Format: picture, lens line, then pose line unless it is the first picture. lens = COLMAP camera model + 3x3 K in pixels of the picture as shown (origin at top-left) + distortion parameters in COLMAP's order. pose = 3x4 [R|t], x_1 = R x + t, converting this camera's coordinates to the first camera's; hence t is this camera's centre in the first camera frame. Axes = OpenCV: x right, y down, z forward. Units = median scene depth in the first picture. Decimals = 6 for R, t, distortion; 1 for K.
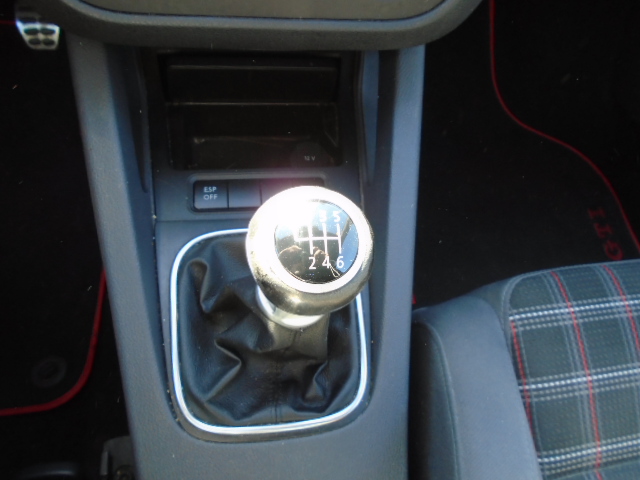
lens RADIAL K [[489.6, 0, 317.6], [0, 489.6, 237.9], [0, 0, 1]] dist [-0.010564, 0.002897]
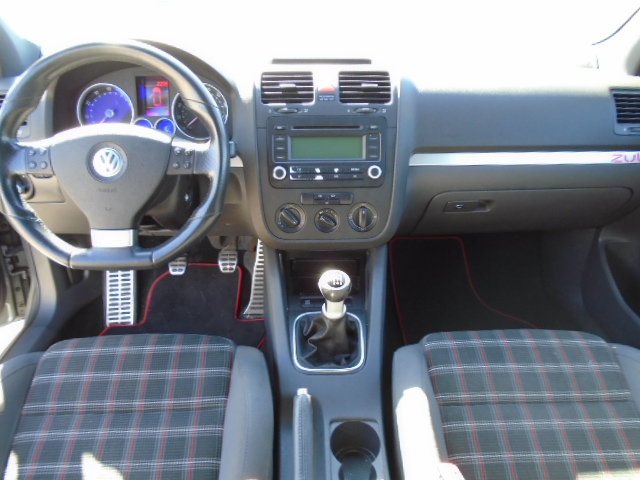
lens RADIAL K [[489.6, 0, 317.6], [0, 489.6, 237.9], [0, 0, 1]] dist [-0.010564, 0.002897]
pose [[0.986567, -0.053987, -0.154179, 0.269579], [-0.030110, 0.867545, -0.496446, 0.939834], [0.160559, 0.494420, 0.854266, -1.466796]]
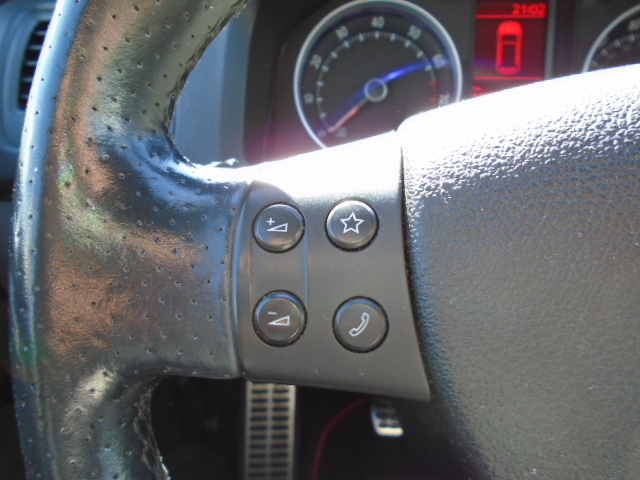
lens RADIAL K [[483.0, 0, 320.0], [0, 483.0, 240.0], [0, 0, 1]] dist [-0.006795, -0.000909]
pose [[0.968403, -0.015127, -0.248932, -1.174508], [-0.125134, 0.833941, -0.537479, -0.243326], [0.215725, 0.551646, 0.805698, -0.261351]]
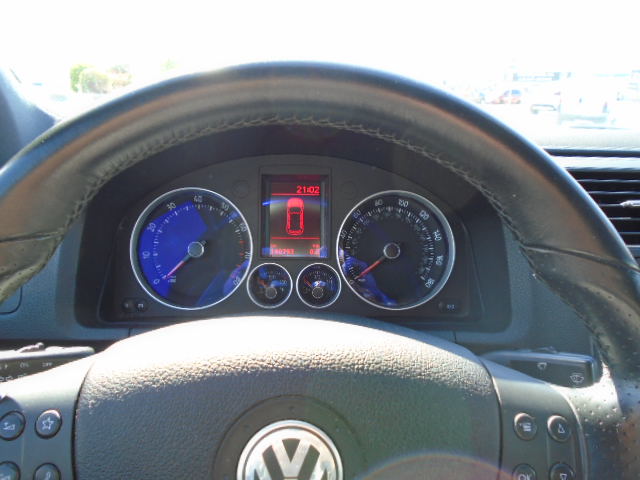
lens RADIAL K [[486.8, 0, 320.0], [0, 486.8, 240.0], [0, 0, 1]] dist [-0.011591, 0.003621]
pose [[0.990605, -0.067422, -0.118975, -0.814324], [-0.027468, 0.754182, -0.656090, -0.203896], [0.133964, 0.653195, 0.745245, -0.566385]]
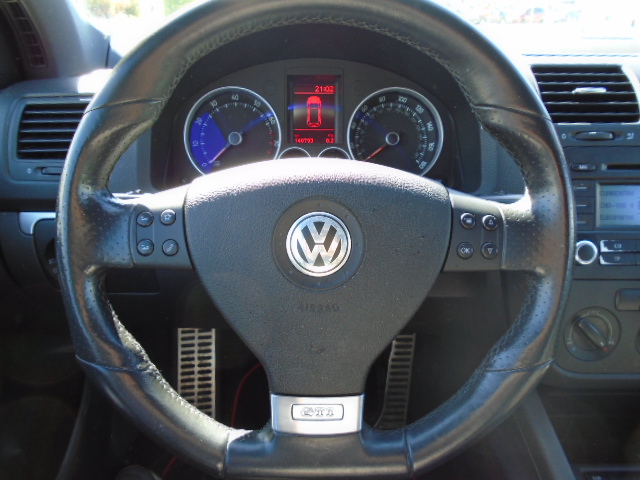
lens RADIAL K [[489.6, 0, 317.6], [0, 489.6, 237.9], [0, 0, 1]] dist [-0.010564, 0.002897]
pose [[0.986381, -0.053722, -0.155453, -0.790616], [-0.040818, 0.835630, -0.547775, 0.137277], [0.159329, 0.546660, 0.822057, -0.745990]]
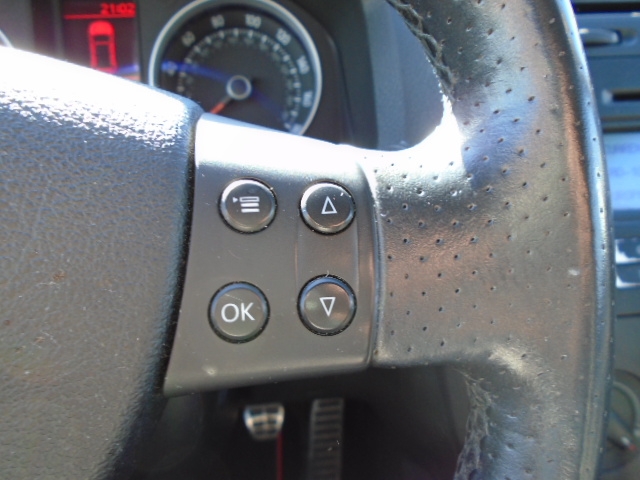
lens RADIAL K [[486.8, 0, 320.0], [0, 486.8, 240.0], [0, 0, 1]] dist [-0.011591, 0.003621]
pose [[0.990204, -0.118624, -0.073645, -0.586613], [0.056456, 0.822564, -0.565863, -0.261486], [0.127703, 0.556162, 0.821204, -0.128014]]
